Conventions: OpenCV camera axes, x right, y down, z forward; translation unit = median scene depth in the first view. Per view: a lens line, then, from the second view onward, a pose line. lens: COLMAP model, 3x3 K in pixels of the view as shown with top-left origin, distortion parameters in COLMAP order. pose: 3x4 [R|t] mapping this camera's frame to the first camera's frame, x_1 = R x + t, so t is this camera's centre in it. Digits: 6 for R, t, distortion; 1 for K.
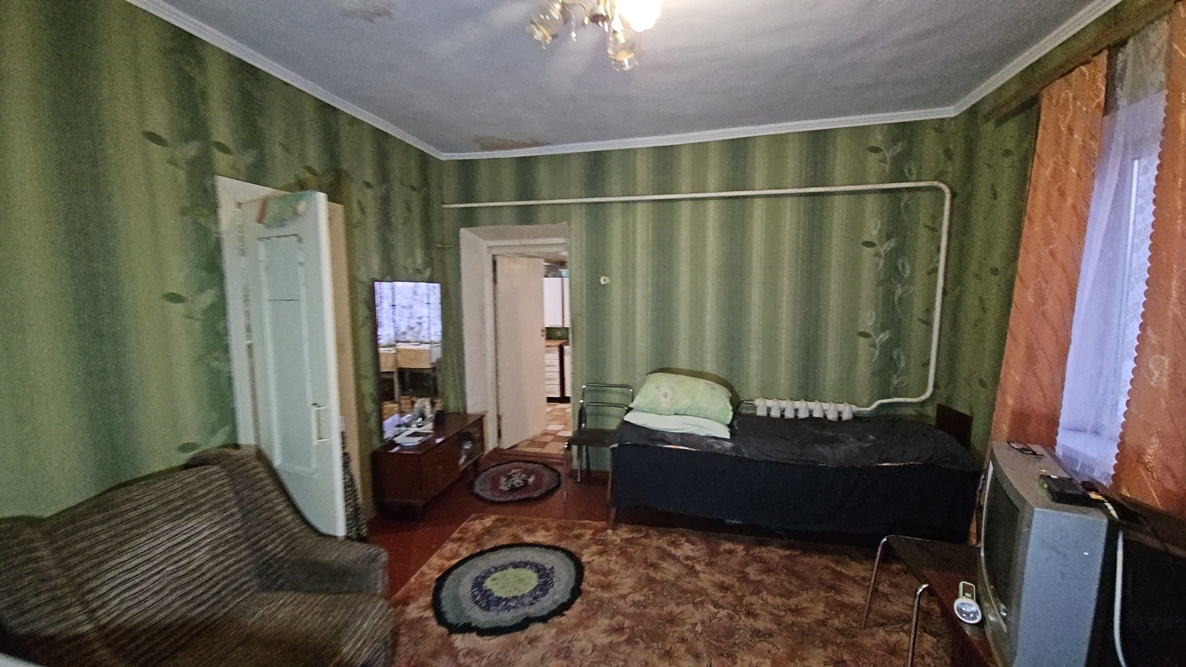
lens RADIAL K [[479.6, 0, 592.0], [0, 479.6, 337.3], [0, 0, 1]] dist [0.002700, -0.007177]
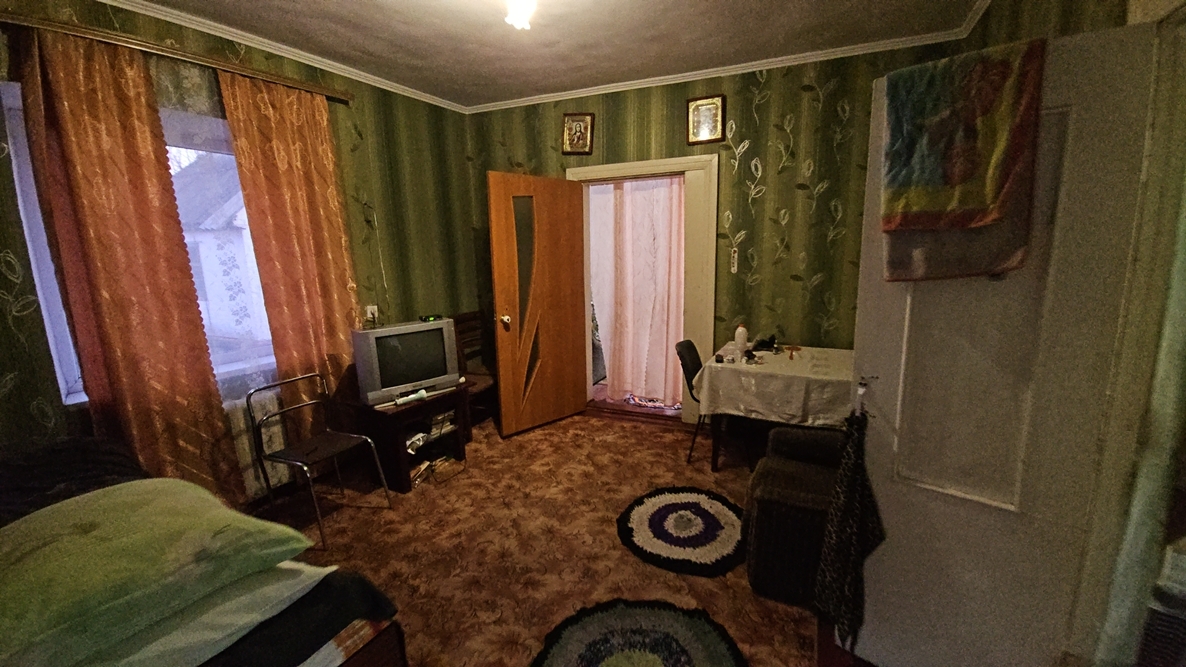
lens RADIAL K [[479.6, 0, 592.0], [0, 479.6, 337.3], [0, 0, 1]] dist [0.002700, -0.007177]
pose [[-0.968926, -0.007610, 0.247234, -0.232589], [0.061539, 0.960682, 0.270746, -0.102749], [-0.239574, 0.277547, -0.930361, 1.316436]]
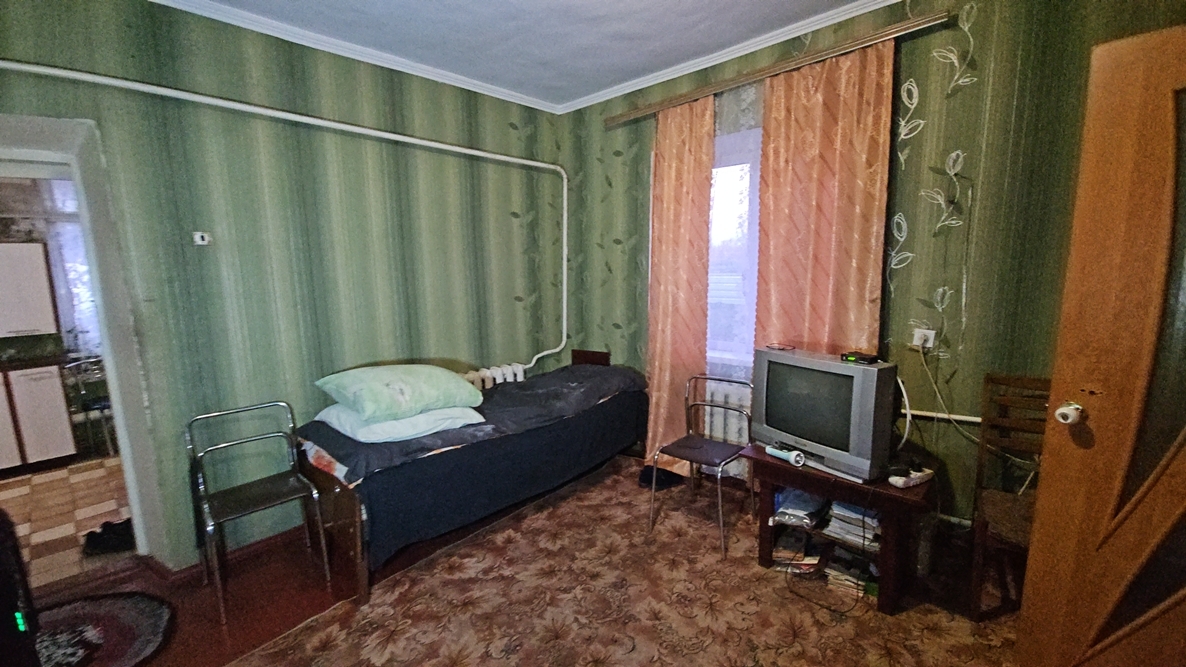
lens RADIAL K [[479.6, 0, 592.0], [0, 479.6, 337.3], [0, 0, 1]] dist [0.002700, -0.007177]
pose [[0.470548, -0.129863, 0.872766, -0.370447], [0.102259, 0.990472, 0.092244, -0.003334], [-0.876429, 0.045843, 0.479344, 0.395729]]
